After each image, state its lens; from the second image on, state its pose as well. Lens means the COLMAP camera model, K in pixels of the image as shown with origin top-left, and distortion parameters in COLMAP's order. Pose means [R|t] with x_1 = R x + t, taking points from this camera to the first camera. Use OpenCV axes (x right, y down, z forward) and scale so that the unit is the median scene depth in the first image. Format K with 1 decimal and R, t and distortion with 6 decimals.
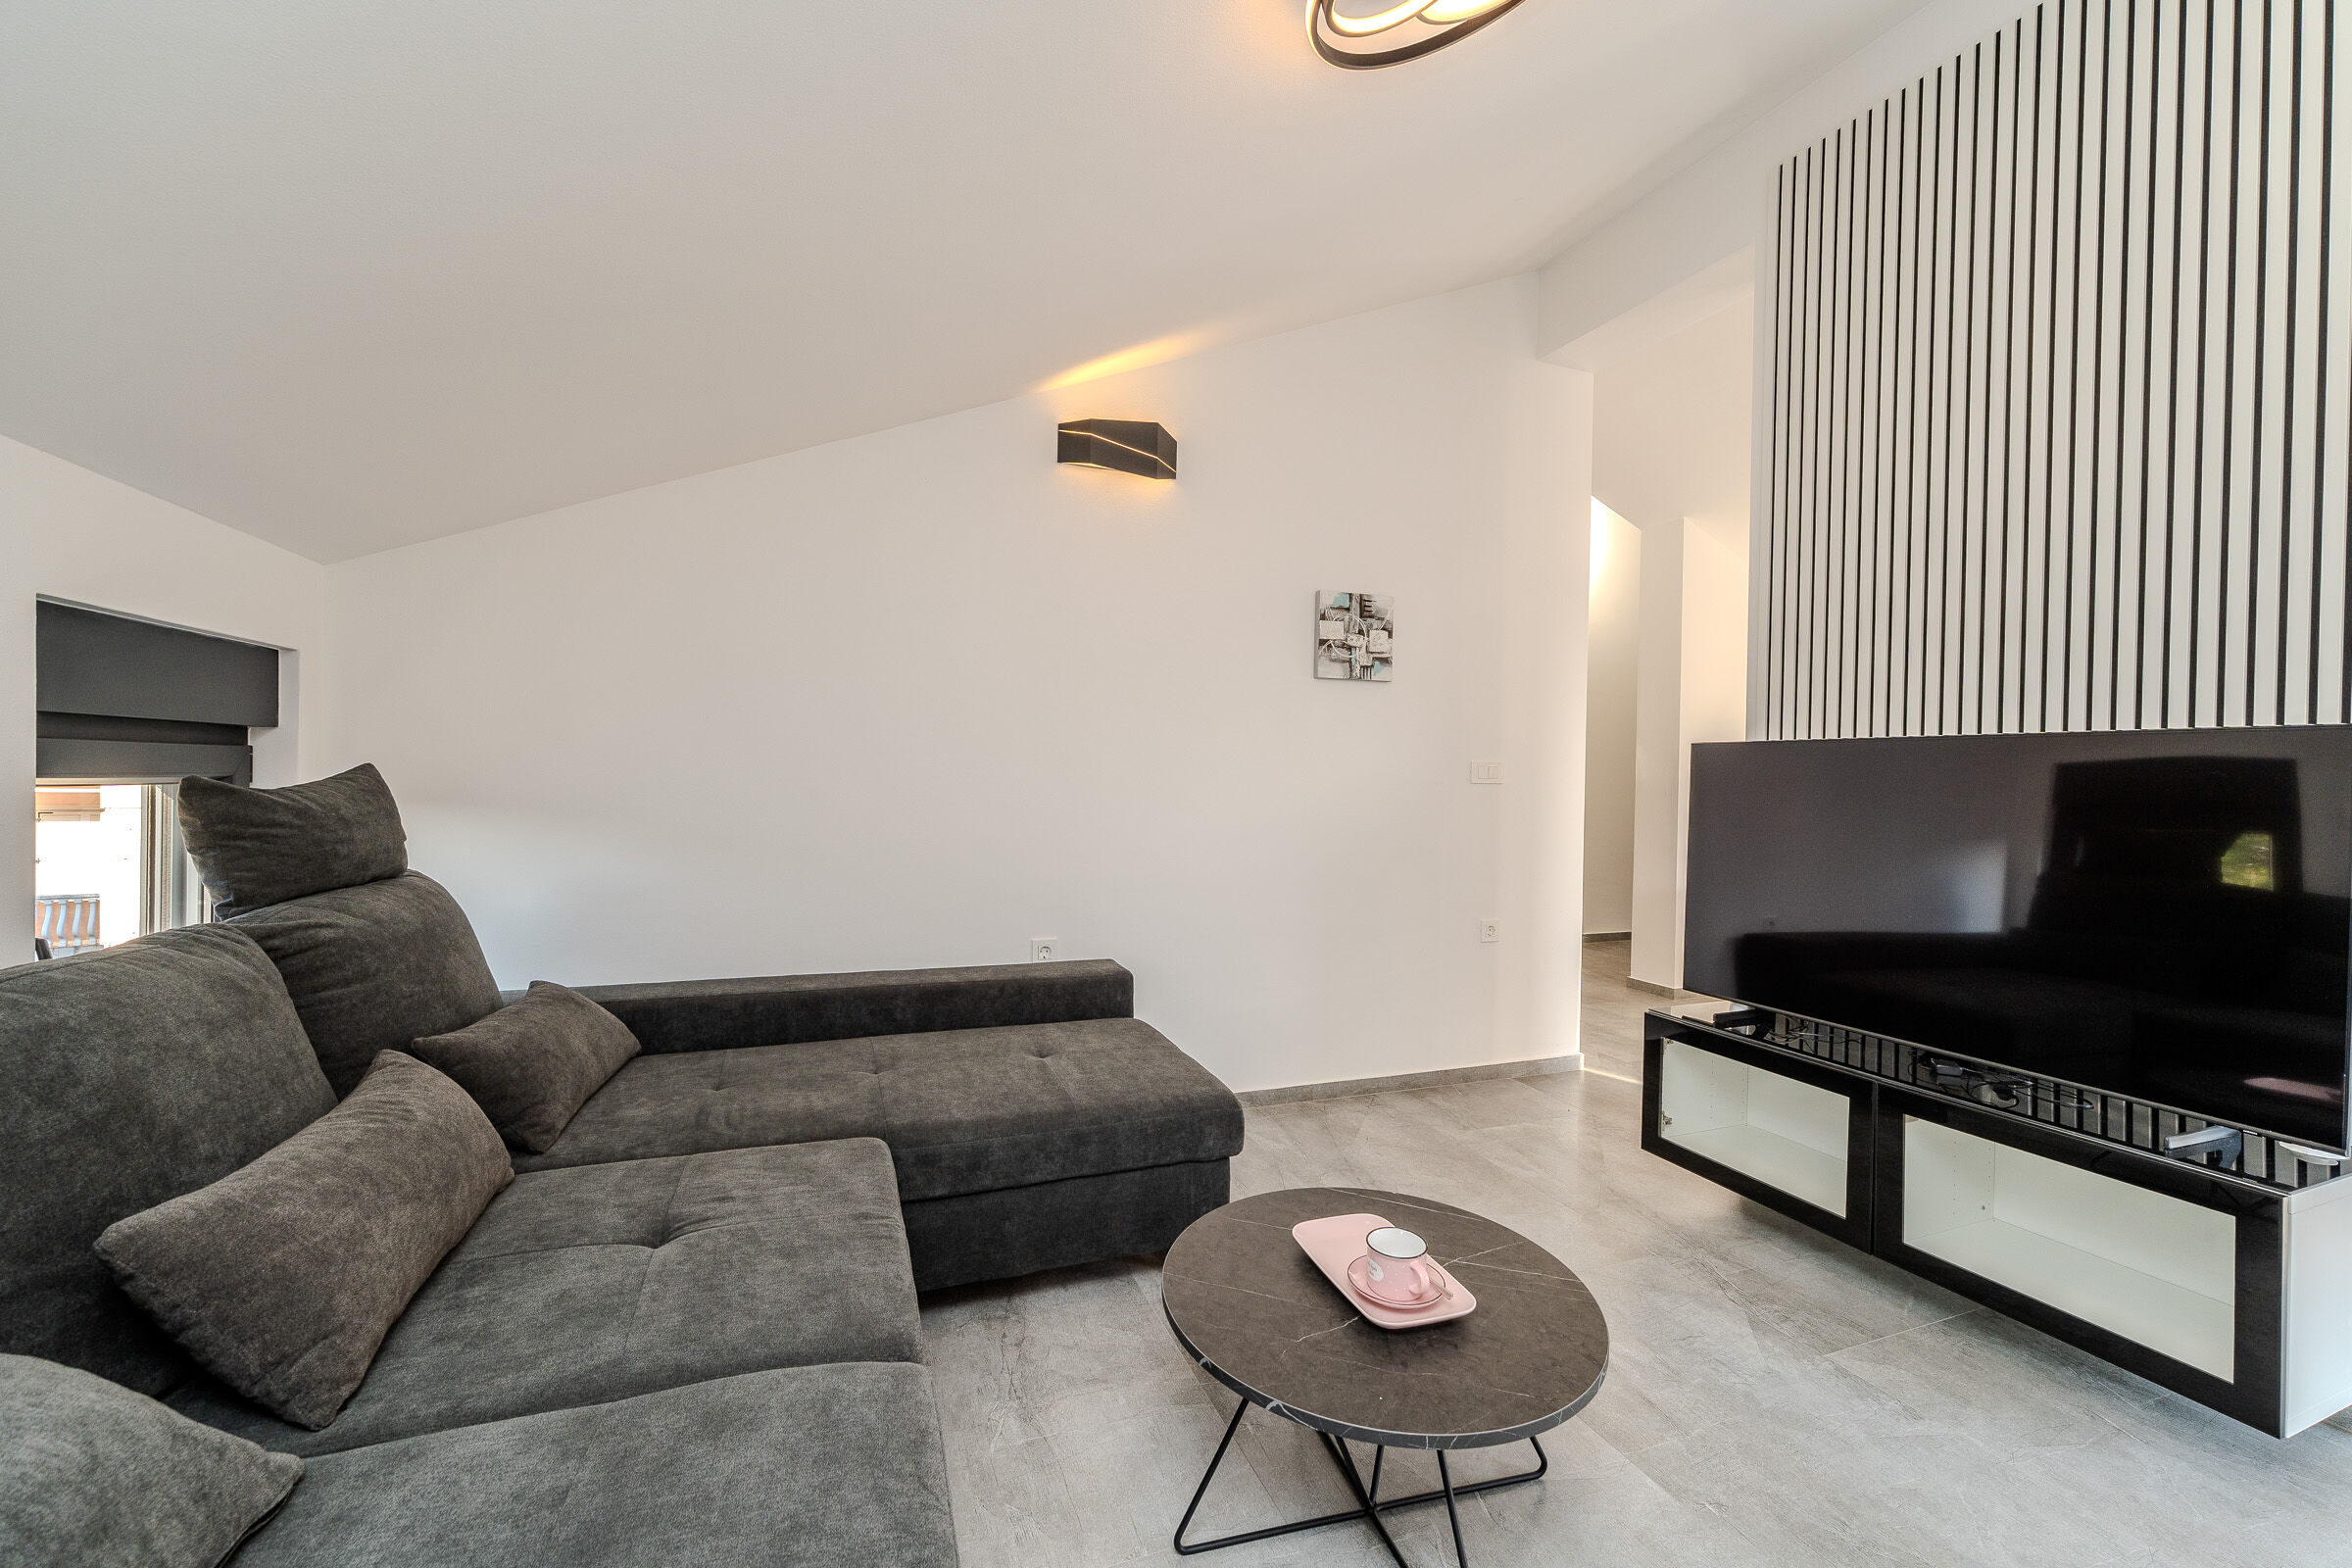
lens RADIAL K [[936.4, 0, 1169.0], [0, 936.4, 779.1], [0, 0, 1]] dist [-0.002812, 0.000425]
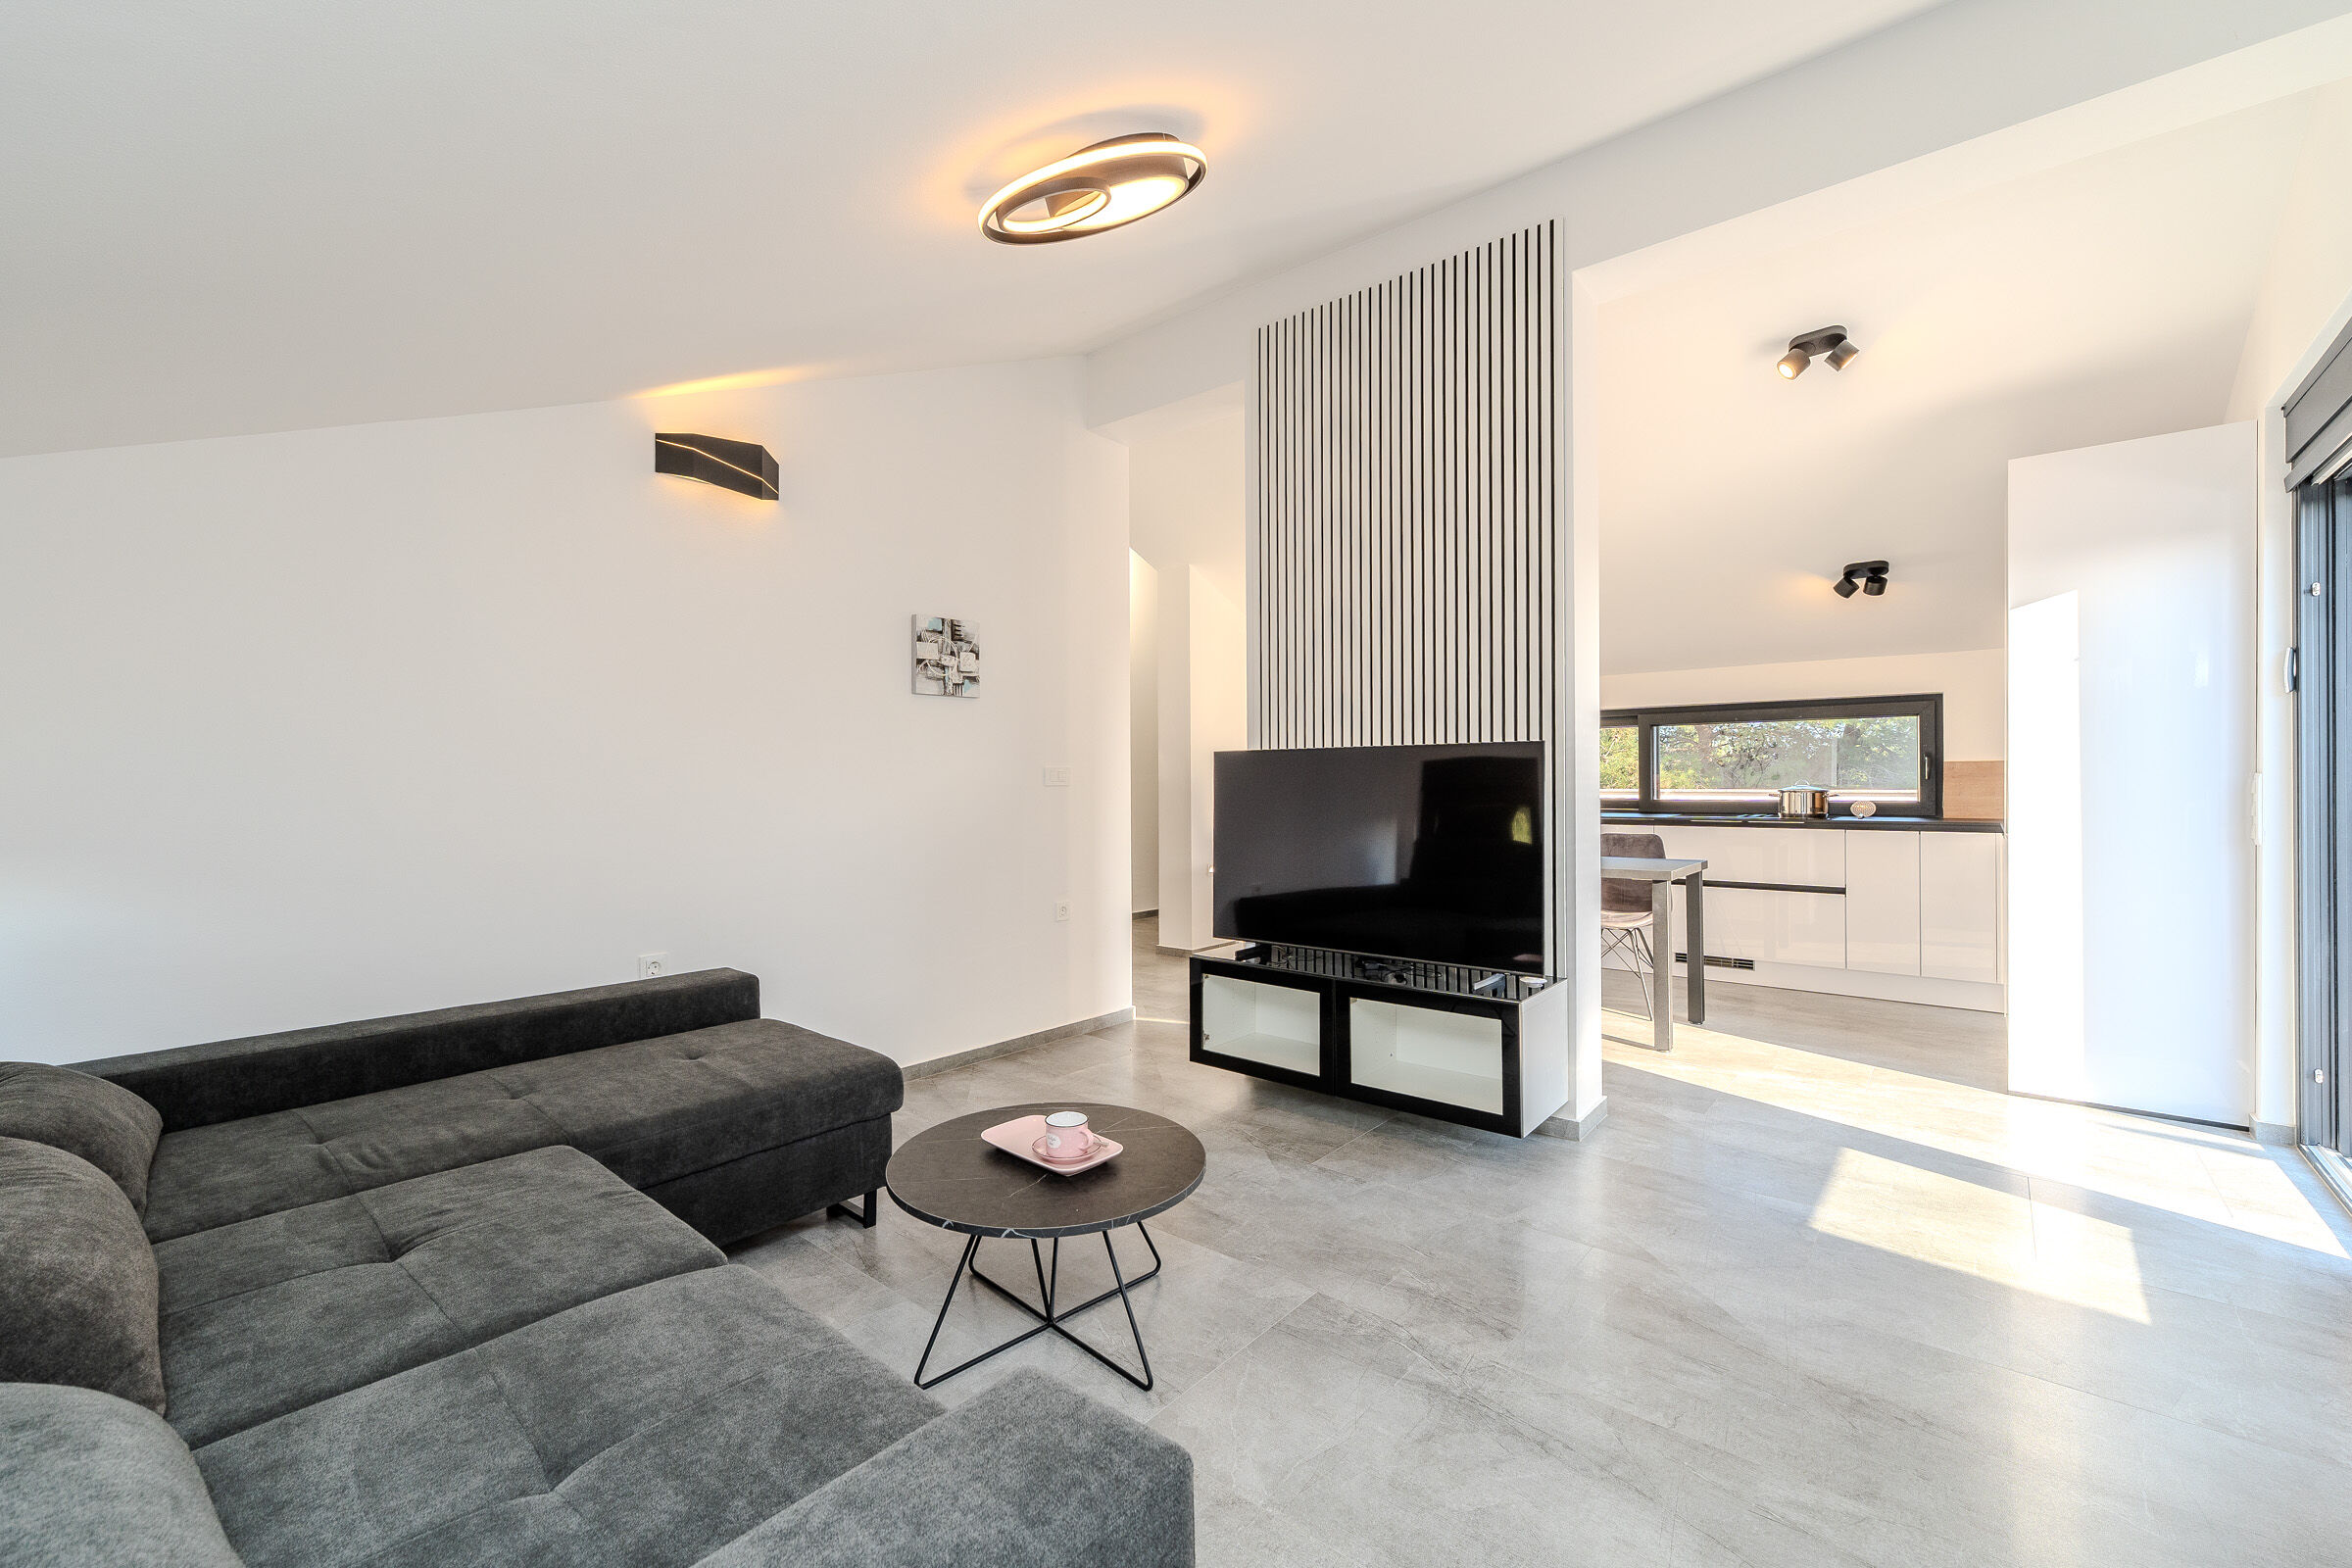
lens RADIAL K [[936.4, 0, 1183.7], [0, 936.4, 782.1], [0, 0, 1]] dist [-0.002812, 0.000425]
pose [[0.873490, -0.022919, 0.486302, -0.157762], [0.023938, 0.999705, 0.004118, -0.001763], [-0.486252, 0.008045, 0.873781, -0.174883]]
